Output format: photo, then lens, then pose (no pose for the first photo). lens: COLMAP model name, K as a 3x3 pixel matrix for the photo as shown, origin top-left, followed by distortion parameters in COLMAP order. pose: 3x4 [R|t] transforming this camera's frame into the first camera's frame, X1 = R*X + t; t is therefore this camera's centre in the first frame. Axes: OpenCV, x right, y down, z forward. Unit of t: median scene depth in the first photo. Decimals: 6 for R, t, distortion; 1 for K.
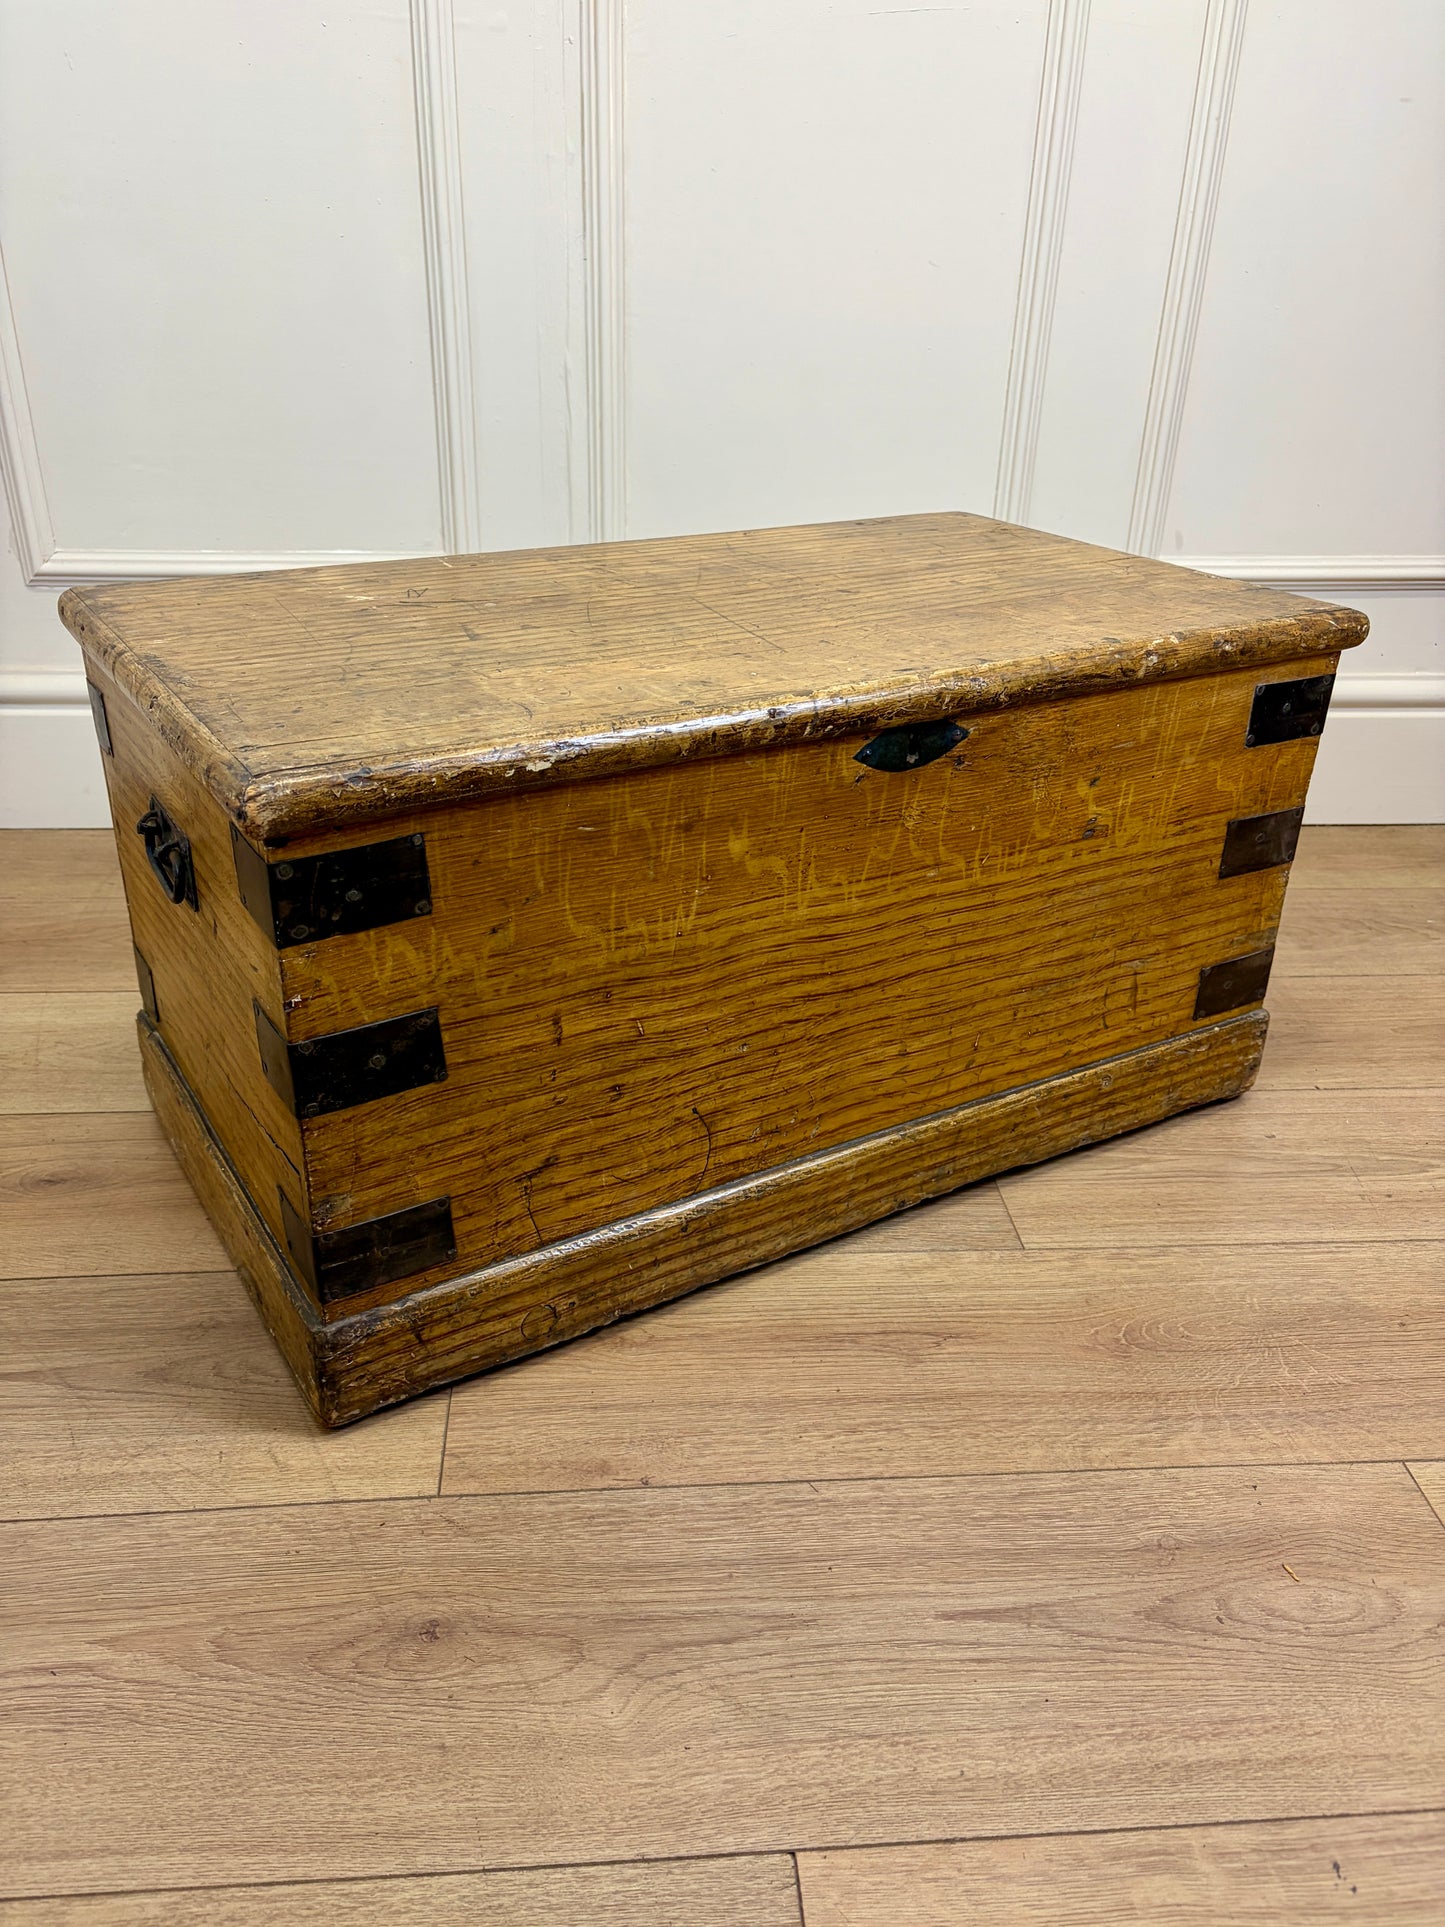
lens RADIAL K [[1422.8, 0, 717.3], [0, 1422.8, 951.3], [0, 0, 1]] dist [0.080567, -0.098580]
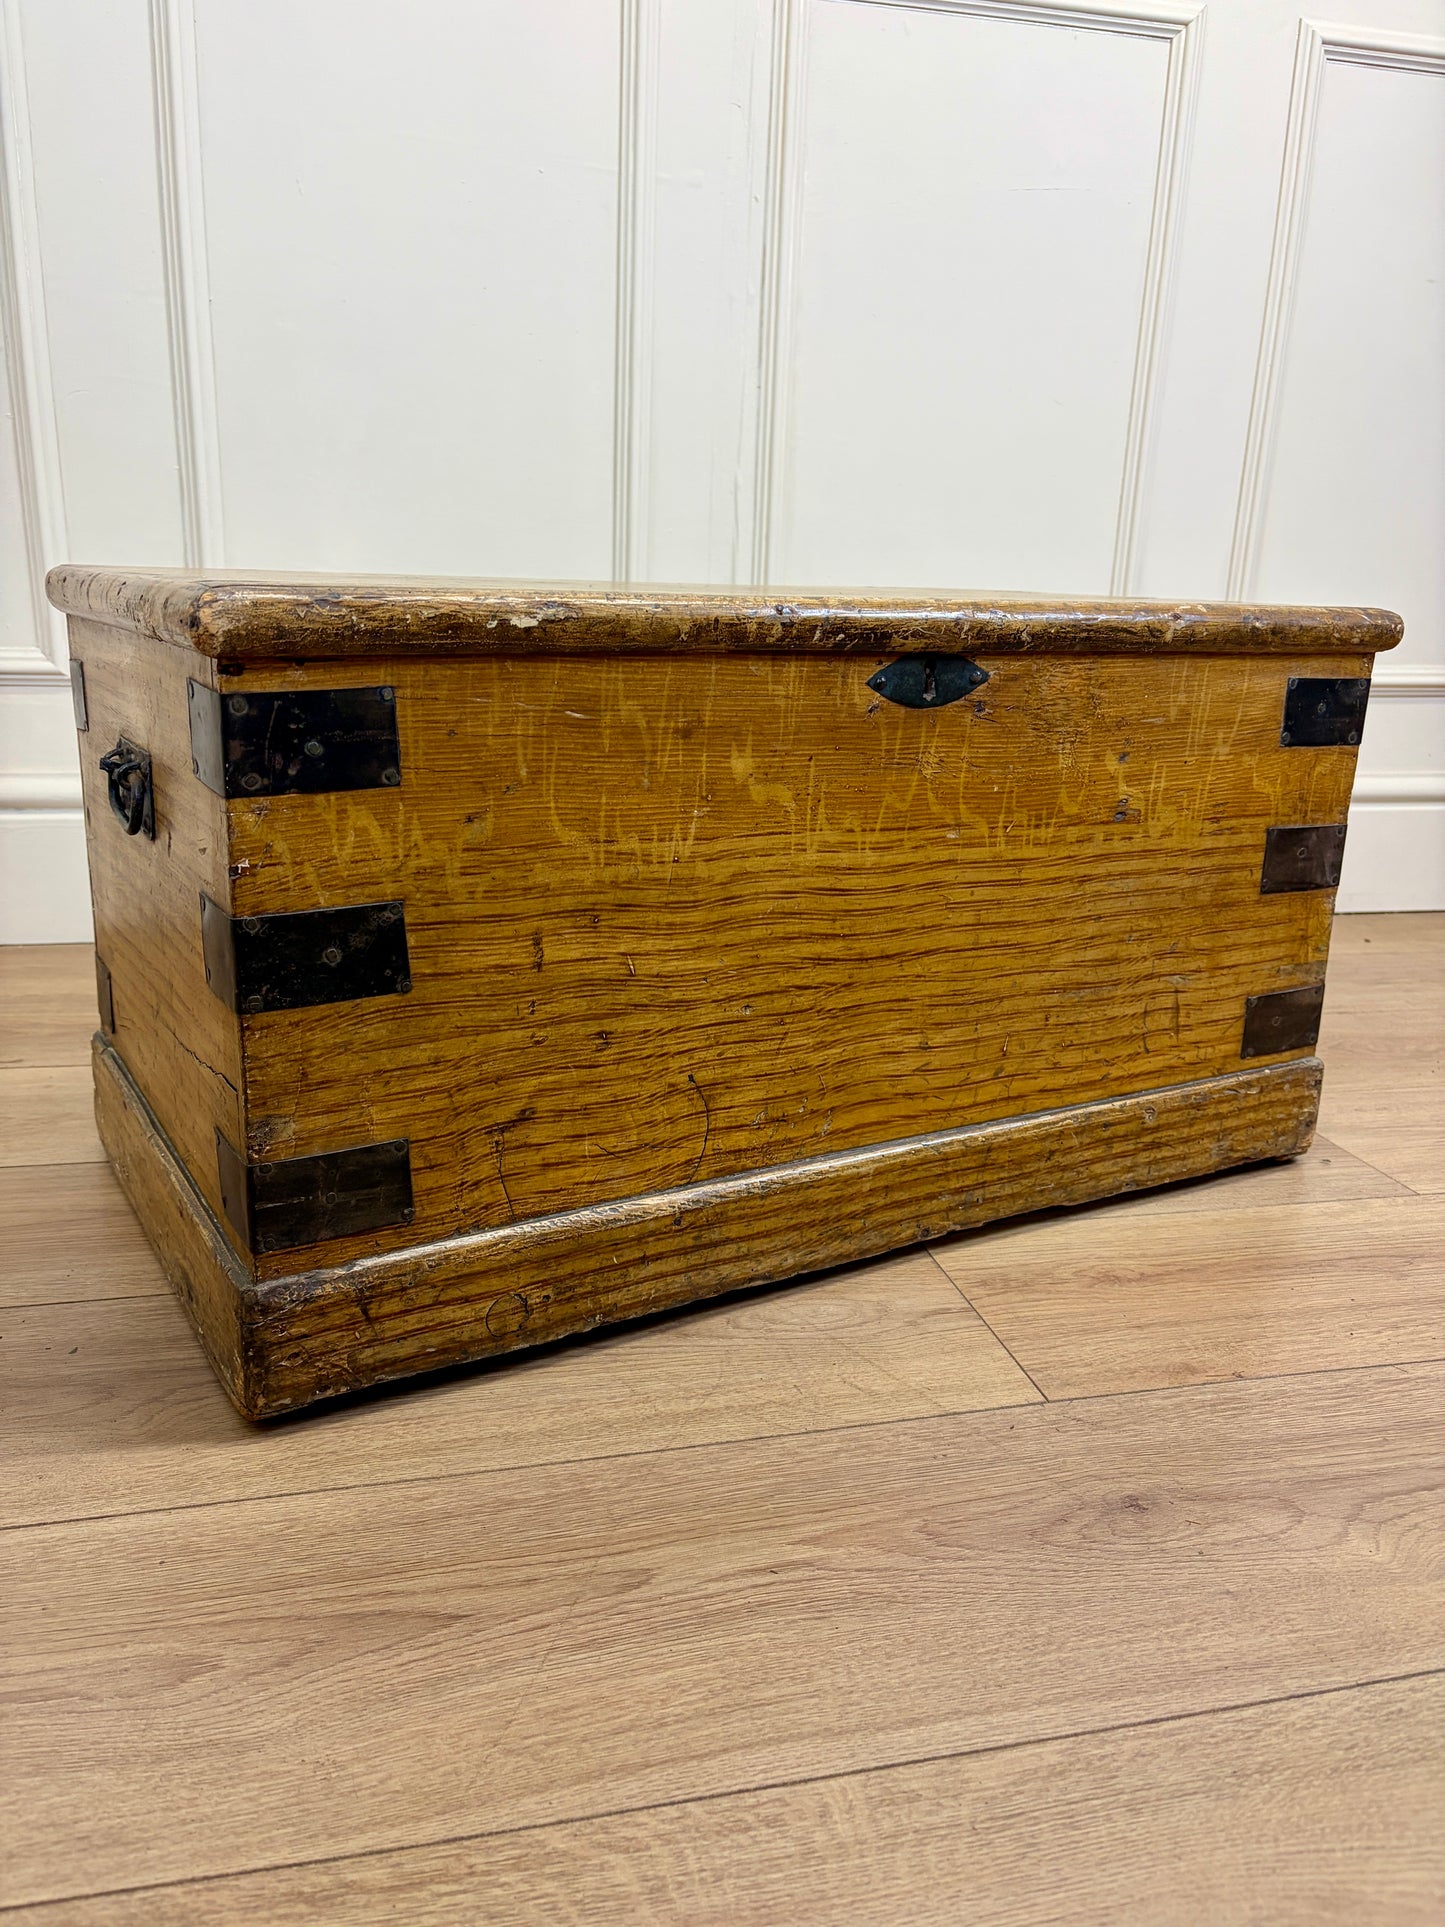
lens RADIAL K [[1431.3, 0, 722.5], [0, 1431.3, 963.5], [0, 0, 1]] dist [0.132915, -0.474637]
pose [[0.999916, 0.009518, -0.008825, 0.011104], [-0.011029, 0.981525, -0.191015, 0.214505], [0.006844, 0.191096, 0.981547, 0.104928]]
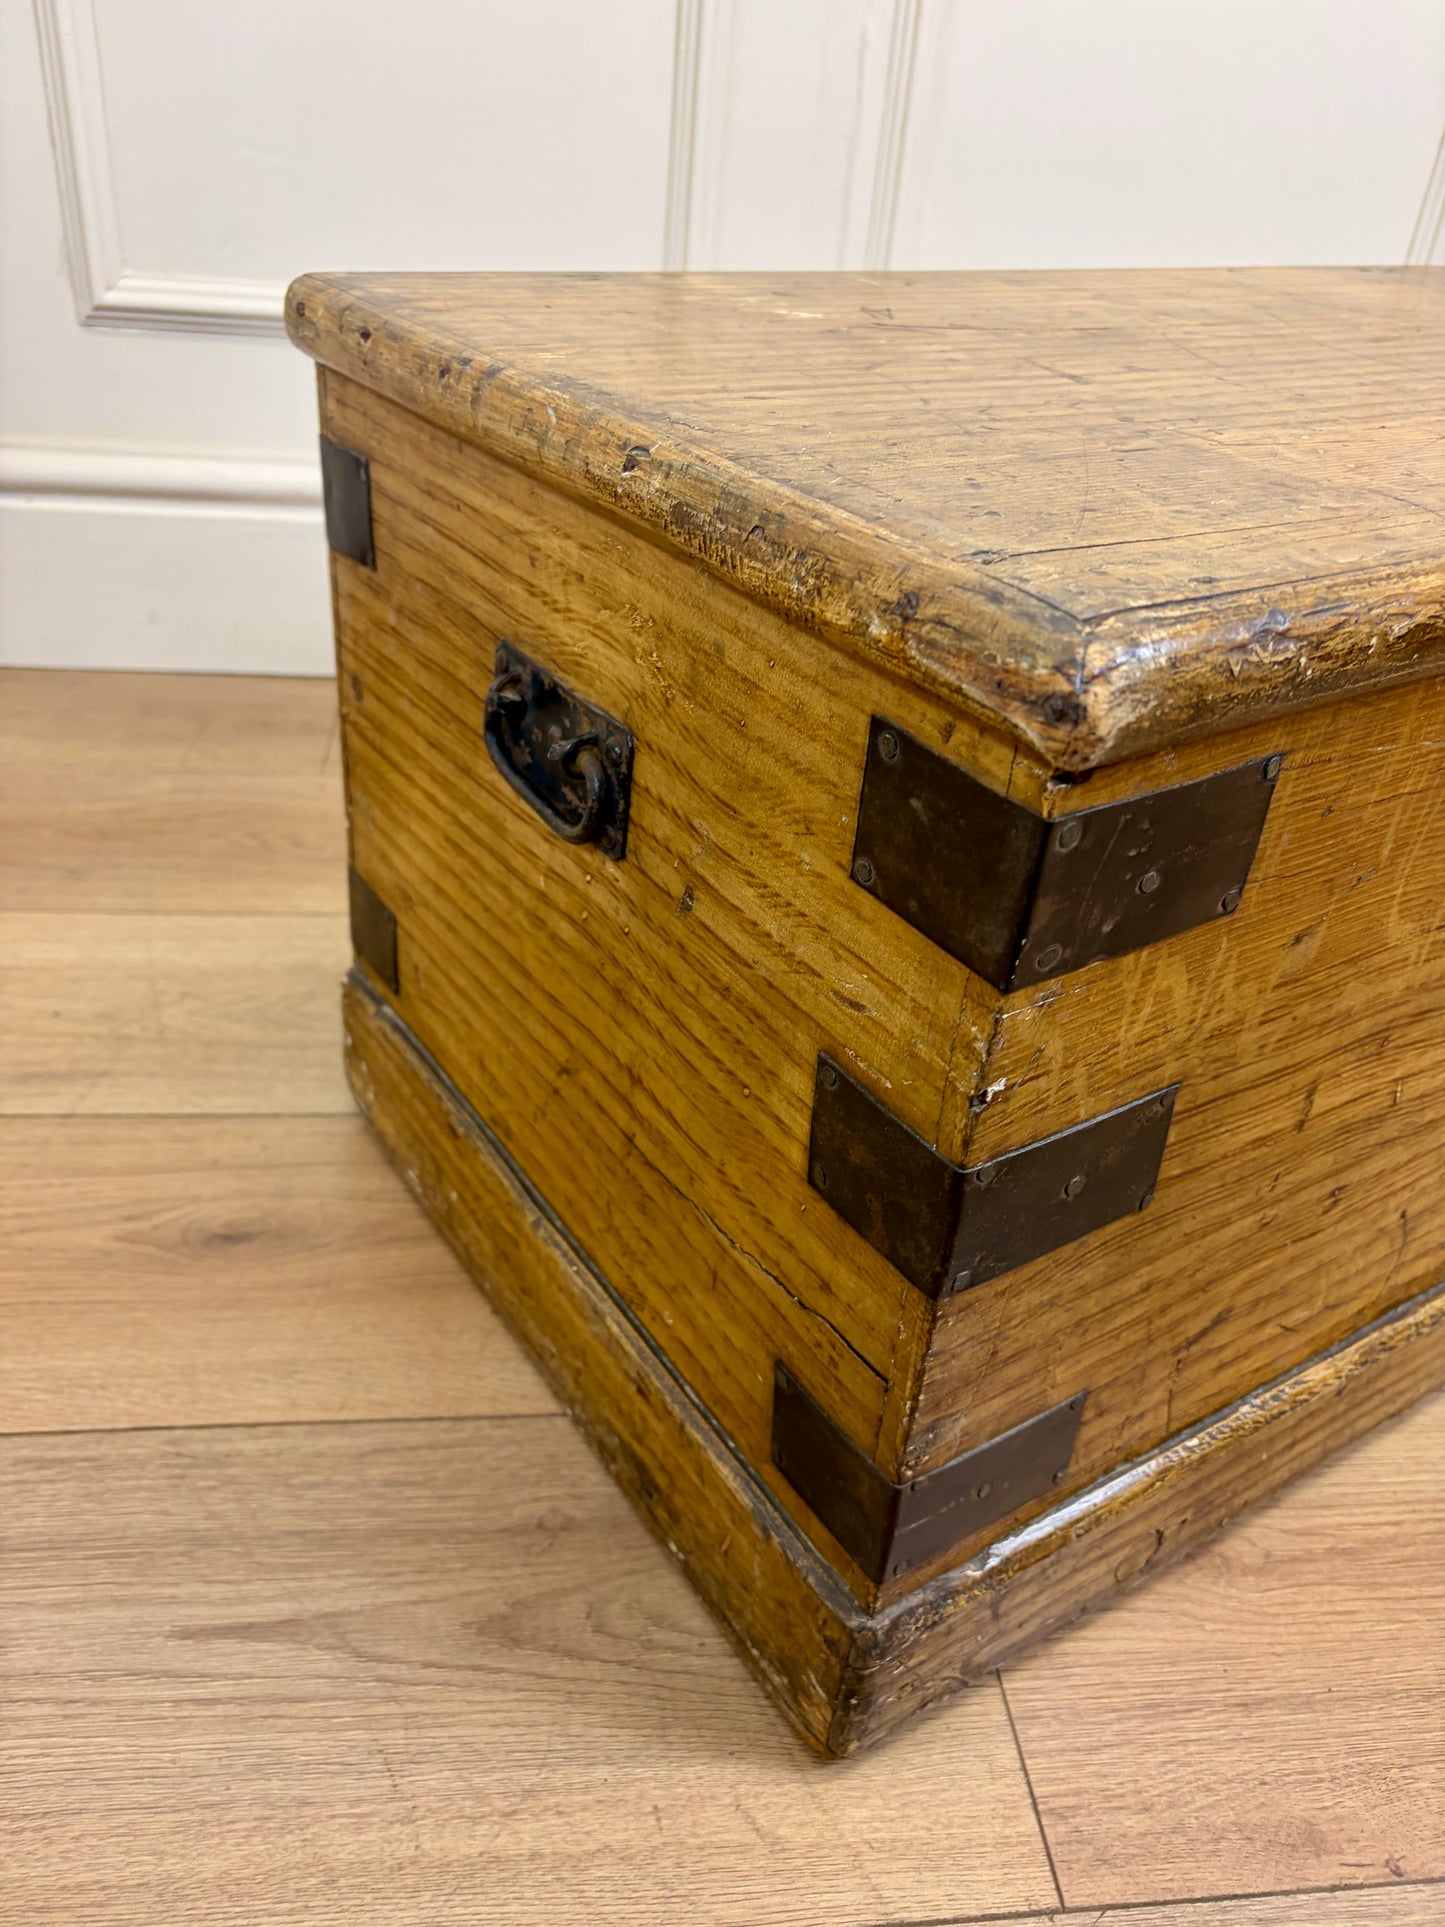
lens RADIAL K [[1456.1, 0, 726.9], [0, 1456.1, 933.2], [0, 0, 1]] dist [0.012501, -0.009075]
pose [[0.997943, 0.030424, 0.056427, -0.338051], [-0.035176, 0.995740, 0.085229, -0.046833], [-0.053594, -0.087039, 0.994762, 0.422366]]
